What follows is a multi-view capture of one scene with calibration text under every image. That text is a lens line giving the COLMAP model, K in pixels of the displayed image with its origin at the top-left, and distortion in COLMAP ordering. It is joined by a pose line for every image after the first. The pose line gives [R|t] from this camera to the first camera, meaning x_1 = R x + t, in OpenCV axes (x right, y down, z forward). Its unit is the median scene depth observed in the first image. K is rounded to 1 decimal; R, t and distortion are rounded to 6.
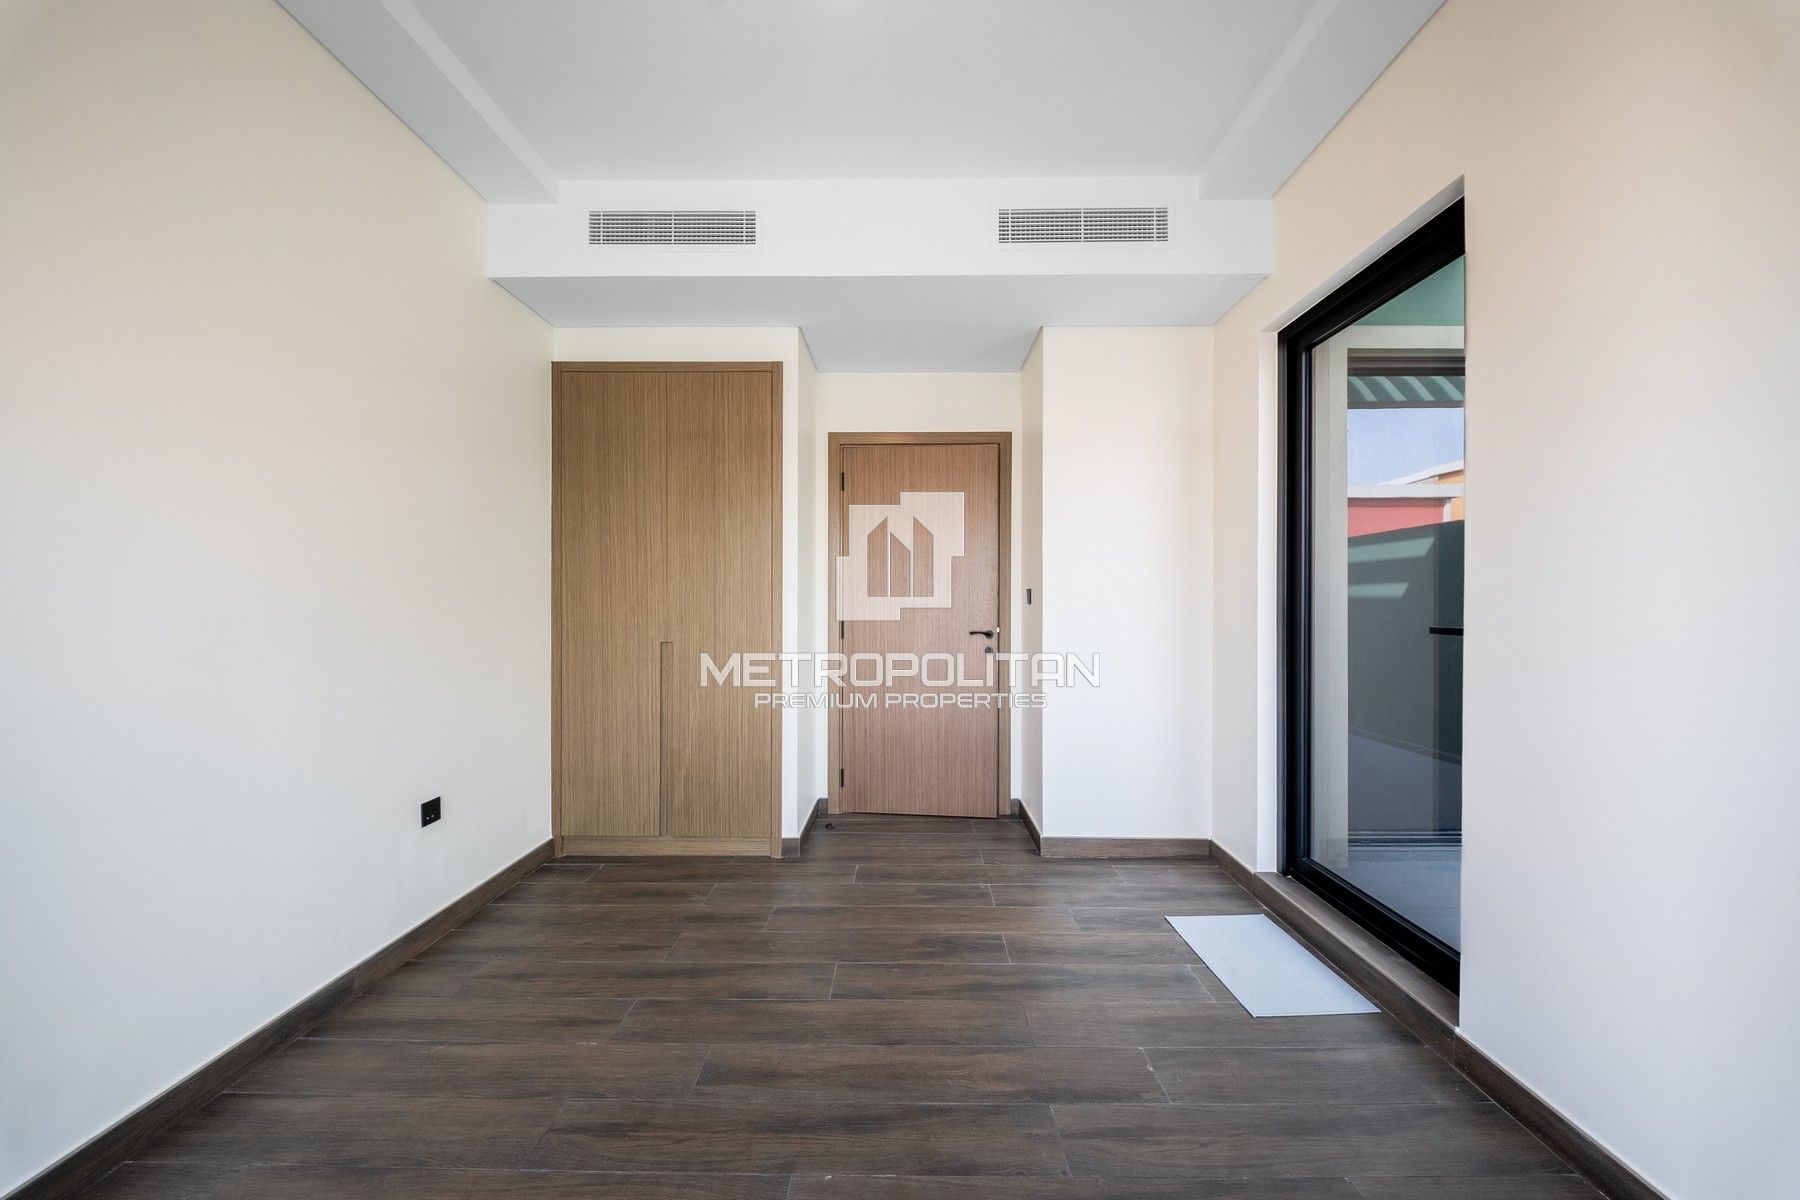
lens RADIAL K [[625.6, 0, 905.5], [0, 625.6, 601.6], [0, 0, 1]] dist [0.026900, -0.018679]
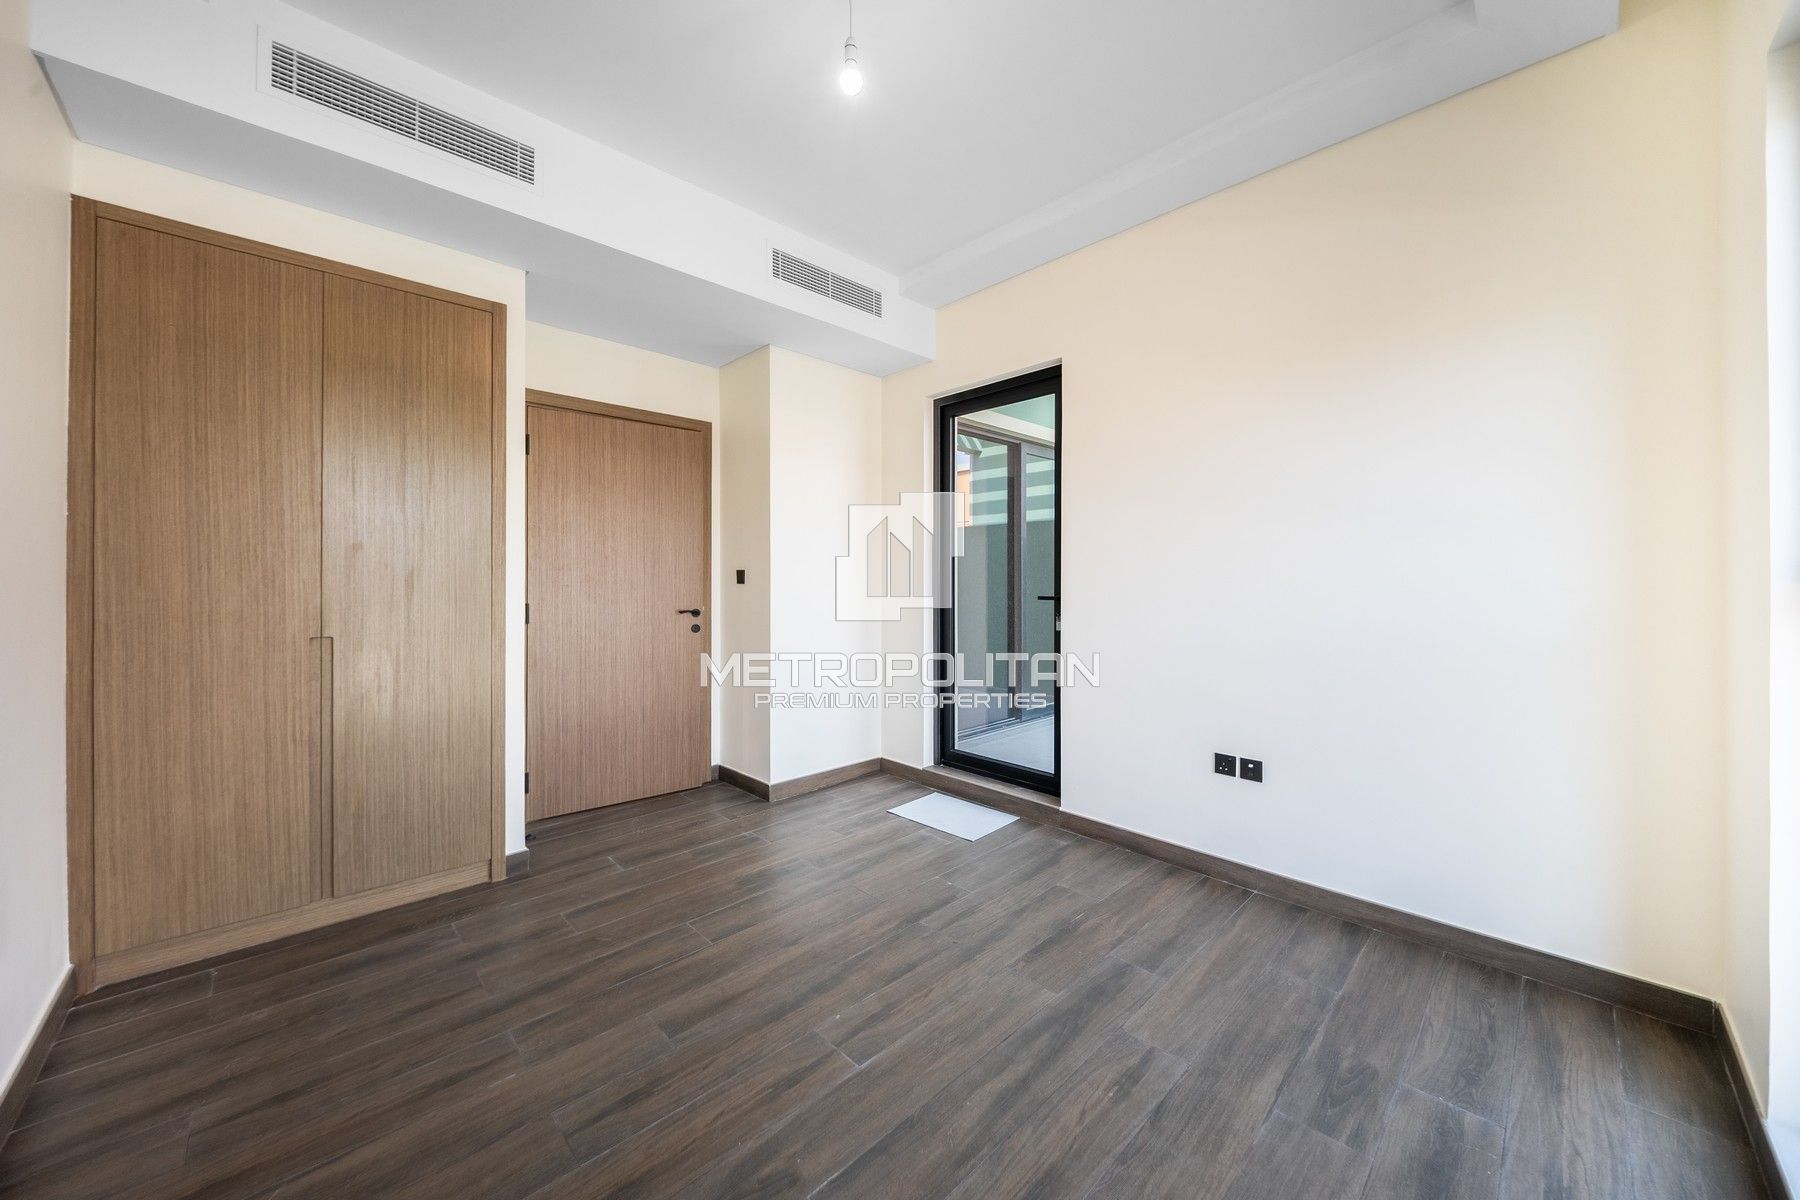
lens RADIAL K [[639.2, 0, 937.1], [0, 639.2, 577.1], [0, 0, 1]] dist [0.001193, -0.003712]
pose [[0.693036, 0.003260, 0.720896, -0.435224], [-0.000341, 0.999991, -0.004194, -0.003613], [-0.720903, 0.002661, 0.693031, -0.038765]]
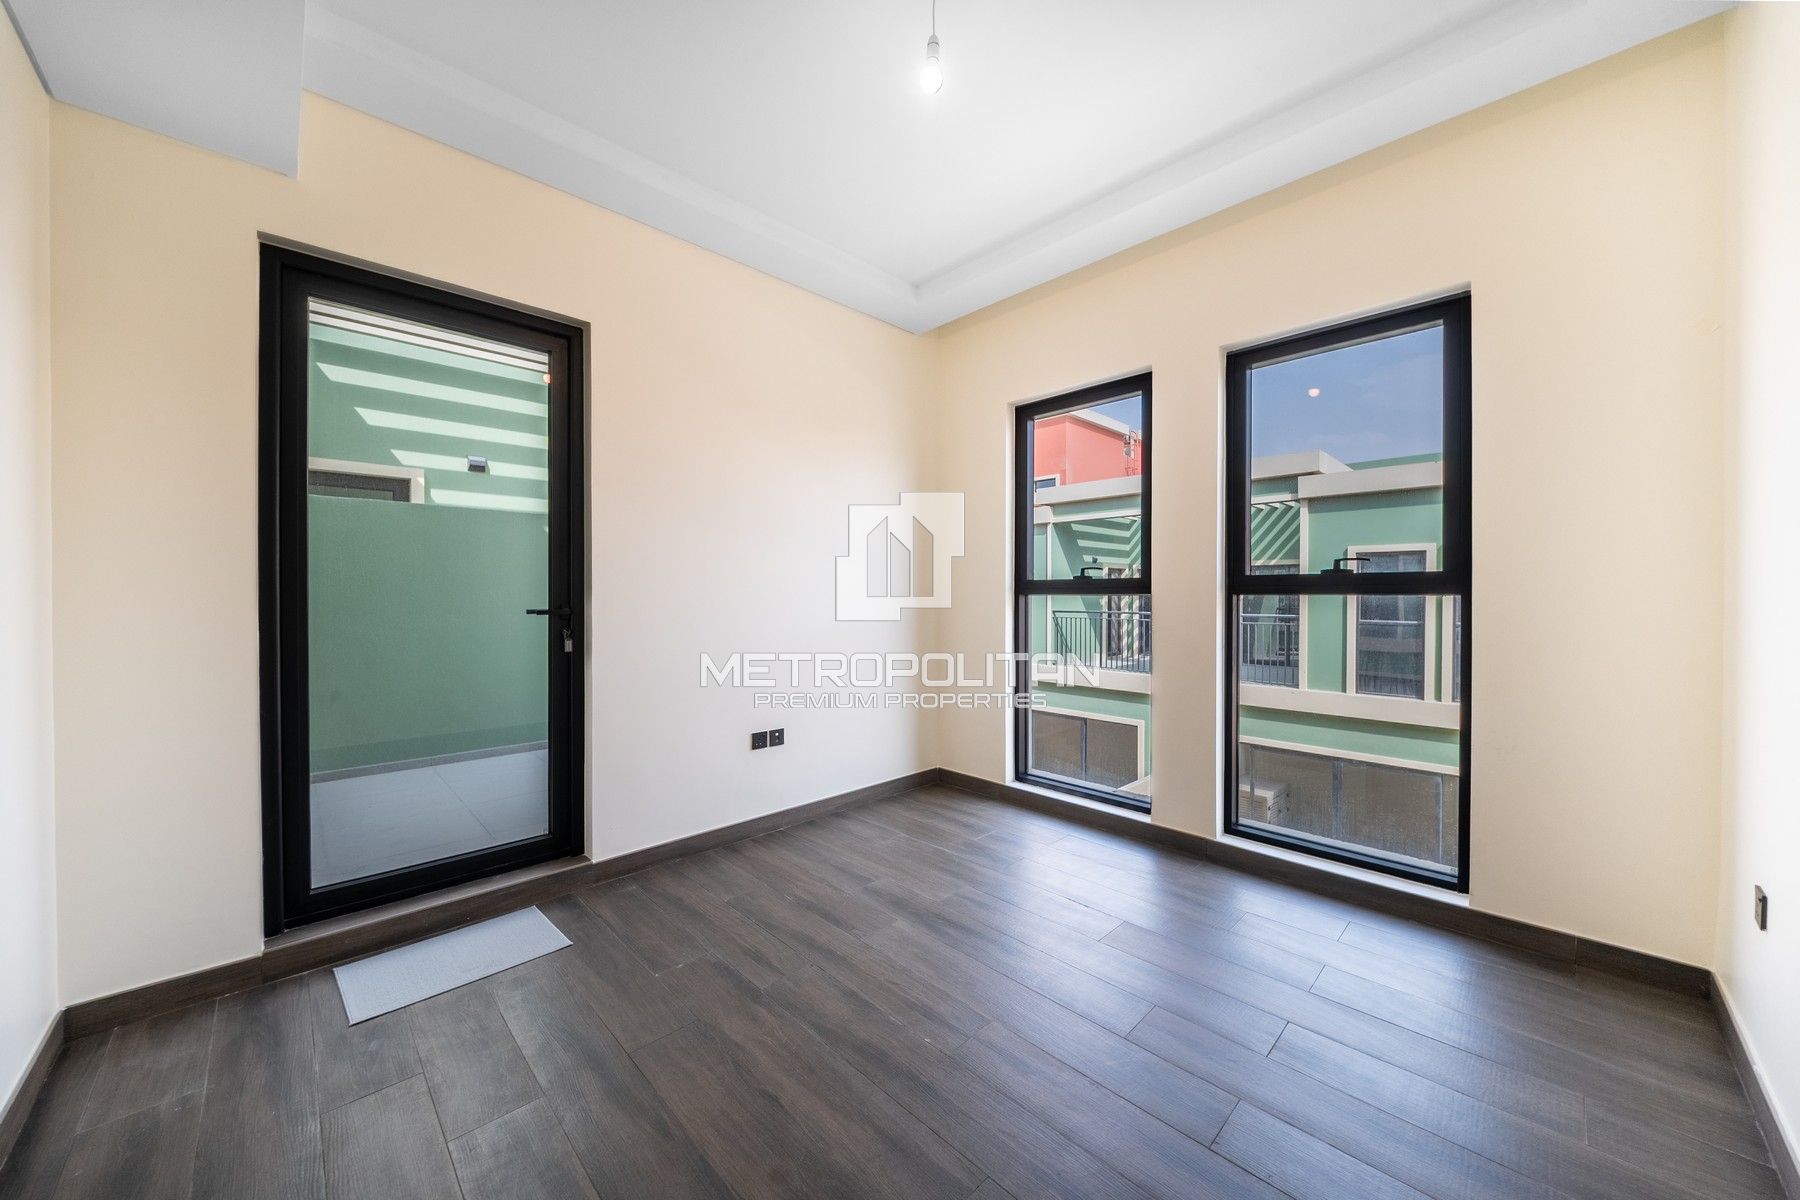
lens RADIAL K [[631.2, 0, 906.5], [0, 631.2, 599.7], [0, 0, 1]] dist [0.001777, -0.003944]
pose [[-0.702600, -0.003967, 0.711574, -0.455416], [0.000104, 0.999984, 0.005677, 0.007910], [-0.711585, 0.004063, -0.702589, 0.879610]]
